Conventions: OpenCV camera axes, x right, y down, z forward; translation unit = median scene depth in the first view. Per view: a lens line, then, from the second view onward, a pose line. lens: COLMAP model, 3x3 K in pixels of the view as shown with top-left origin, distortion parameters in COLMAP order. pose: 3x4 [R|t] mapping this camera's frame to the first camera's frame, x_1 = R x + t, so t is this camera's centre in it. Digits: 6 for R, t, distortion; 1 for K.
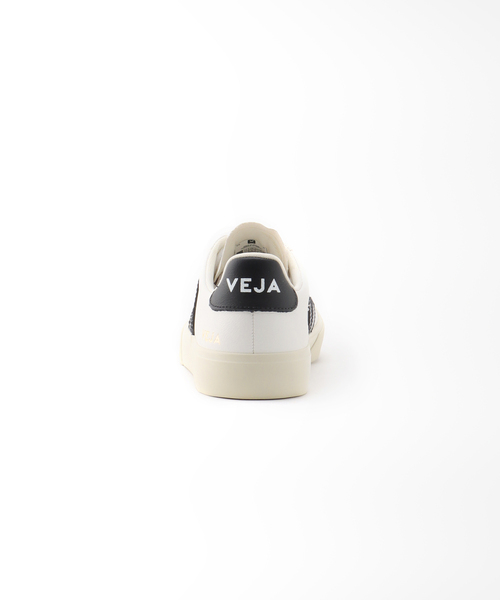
lens RADIAL K [[1284.2, 0, 250.0], [0, 1284.2, 300.0], [0, 0, 1]] dist [-0.002541, -0.001953]
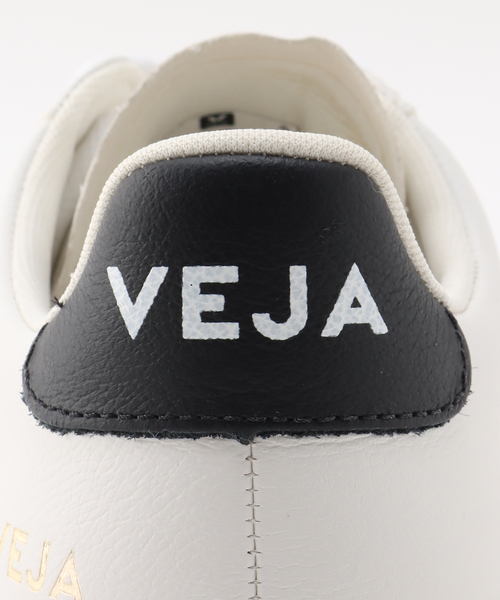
lens RADIAL K [[2750.0, 0, 250.0], [0, 2750.0, 300.0], [0, 0, 1]] dist [0.075157, -2.574148]
pose [[0.999349, -0.023633, 0.027268, -0.008357], [0.022966, 0.999435, 0.024540, -0.021636], [-0.027832, -0.023898, 0.999327, 0.590770]]
